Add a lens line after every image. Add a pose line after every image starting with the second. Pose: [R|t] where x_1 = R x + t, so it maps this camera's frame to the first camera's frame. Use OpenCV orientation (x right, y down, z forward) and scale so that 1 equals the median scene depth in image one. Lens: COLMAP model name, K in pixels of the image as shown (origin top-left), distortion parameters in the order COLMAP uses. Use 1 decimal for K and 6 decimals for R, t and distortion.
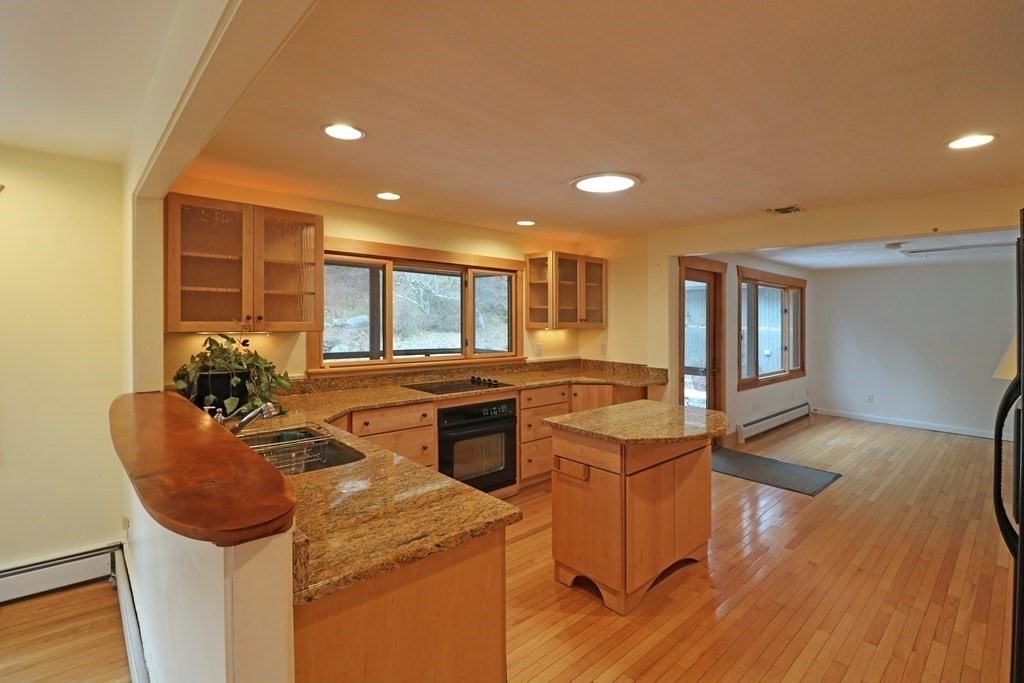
lens RADIAL K [[485.6, 0, 517.6], [0, 485.6, 316.7], [0, 0, 1]] dist [-0.003325, -0.007637]
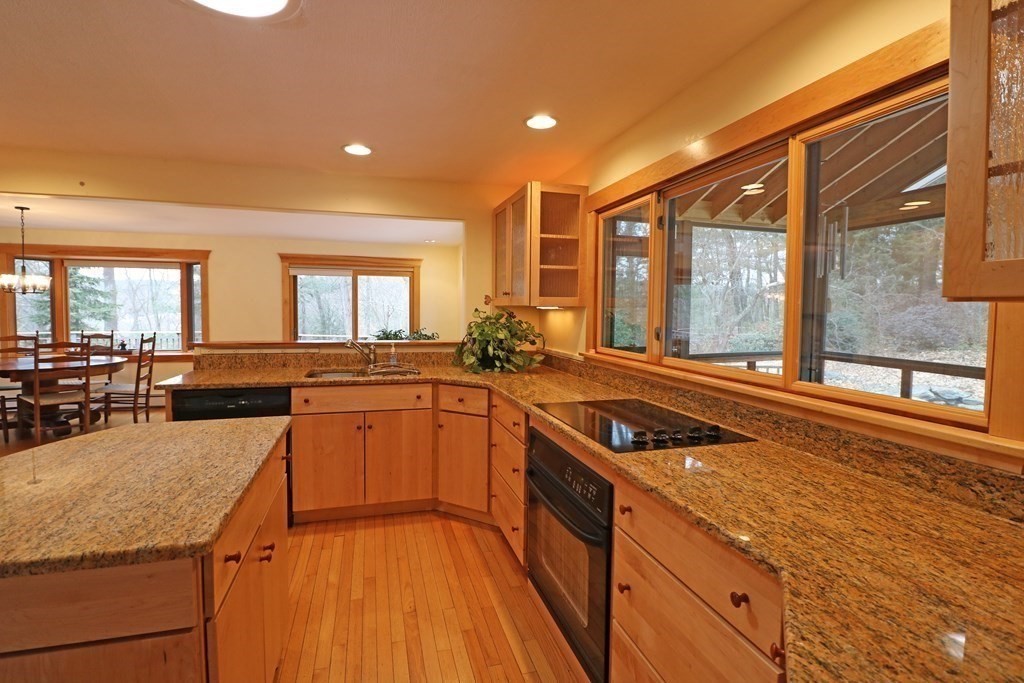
lens RADIAL K [[485.6, 0, 521.7], [0, 485.6, 343.6], [0, 0, 1]] dist [-0.003325, -0.007637]
pose [[-0.425475, 0.047033, -0.903747, 0.362775], [-0.016764, 0.998068, 0.059834, 0.037510], [0.904815, 0.040609, -0.423864, 1.102248]]
